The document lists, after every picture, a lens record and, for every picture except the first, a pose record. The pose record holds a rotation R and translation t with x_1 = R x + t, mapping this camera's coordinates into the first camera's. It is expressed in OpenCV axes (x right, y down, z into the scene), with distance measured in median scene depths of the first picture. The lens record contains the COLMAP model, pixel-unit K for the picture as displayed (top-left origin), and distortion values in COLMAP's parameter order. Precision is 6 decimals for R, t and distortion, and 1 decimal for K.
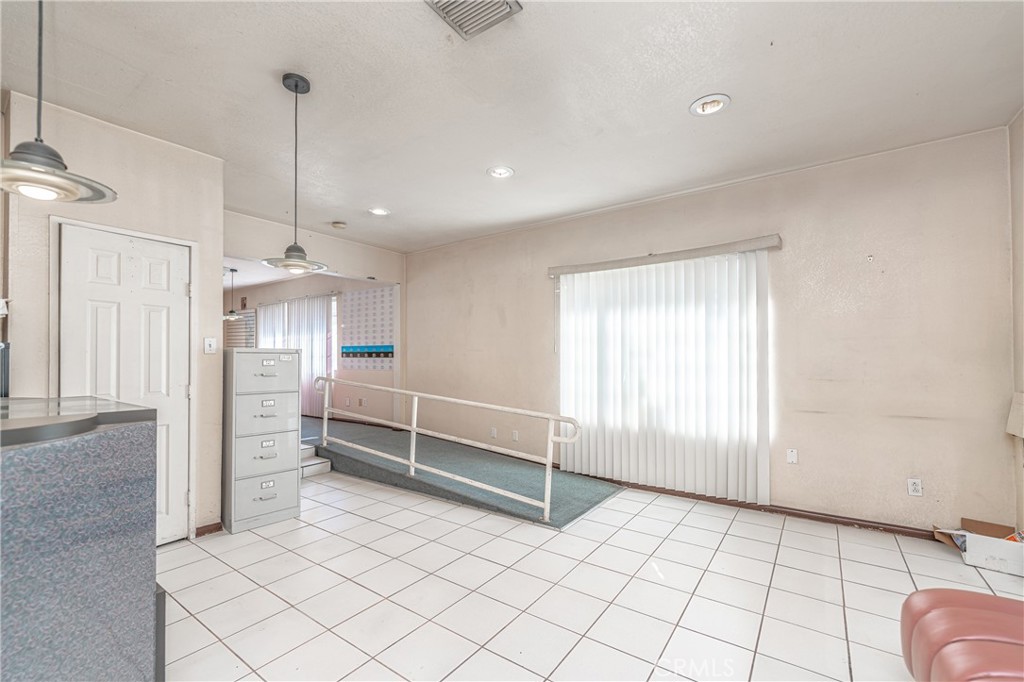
lens RADIAL K [[411.3, 0, 519.9], [0, 411.3, 353.7], [0, 0, 1]] dist [-0.001899, 0.000061]
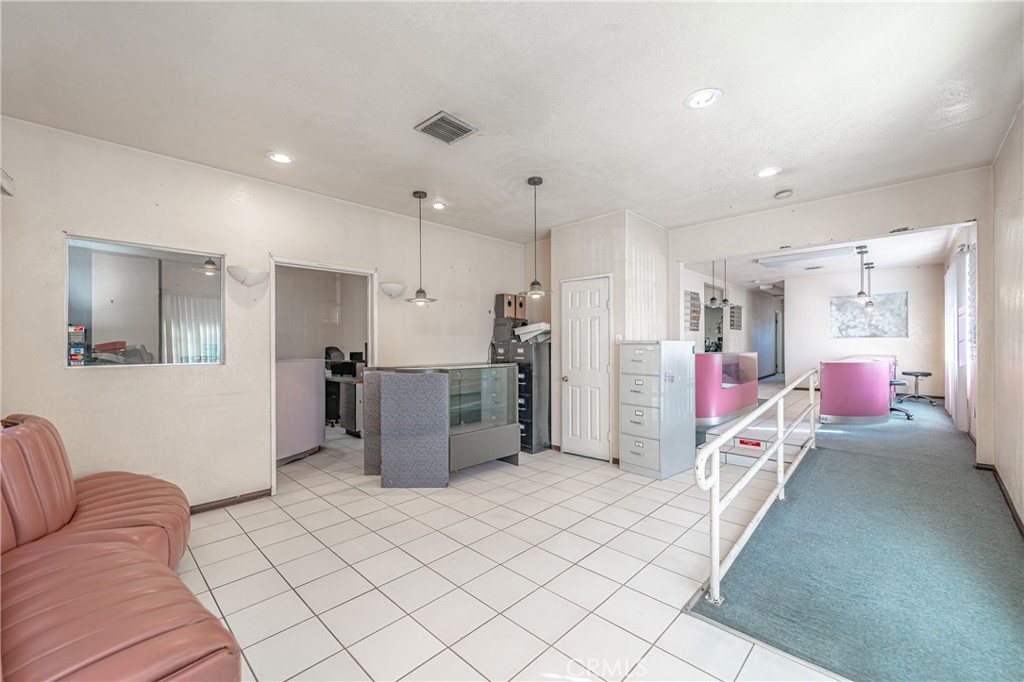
lens RADIAL K [[423.3, 0, 497.9], [0, 423.3, 343.2], [0, 0, 1]] dist [-0.000650, -0.000021]
pose [[-0.175591, 0.000113, -0.984463, 0.762741], [0.020684, 0.999780, -0.003574, -0.008828], [0.984246, -0.020990, -0.175554, 0.763278]]
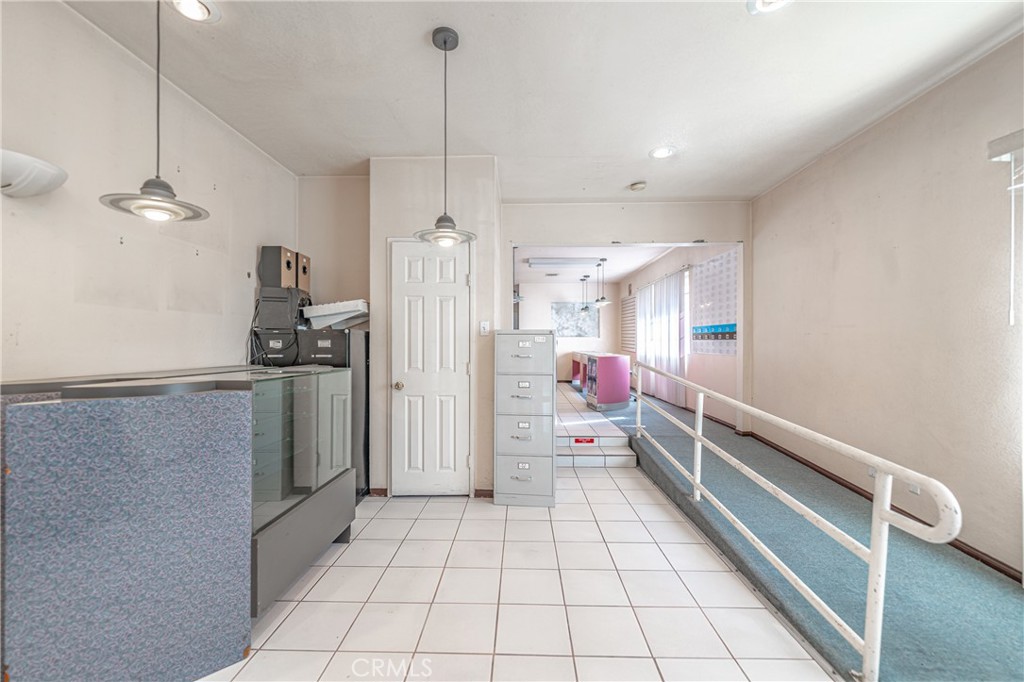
lens RADIAL K [[424.0, 0, 524.5], [0, 424.0, 344.2], [0, 0, 1]] dist [-0.001859, -0.000152]
pose [[0.562103, 0.002885, -0.827062, 0.228956], [0.010253, 0.999893, 0.010456, 0.011021], [0.827004, -0.014358, 0.562013, 0.406795]]
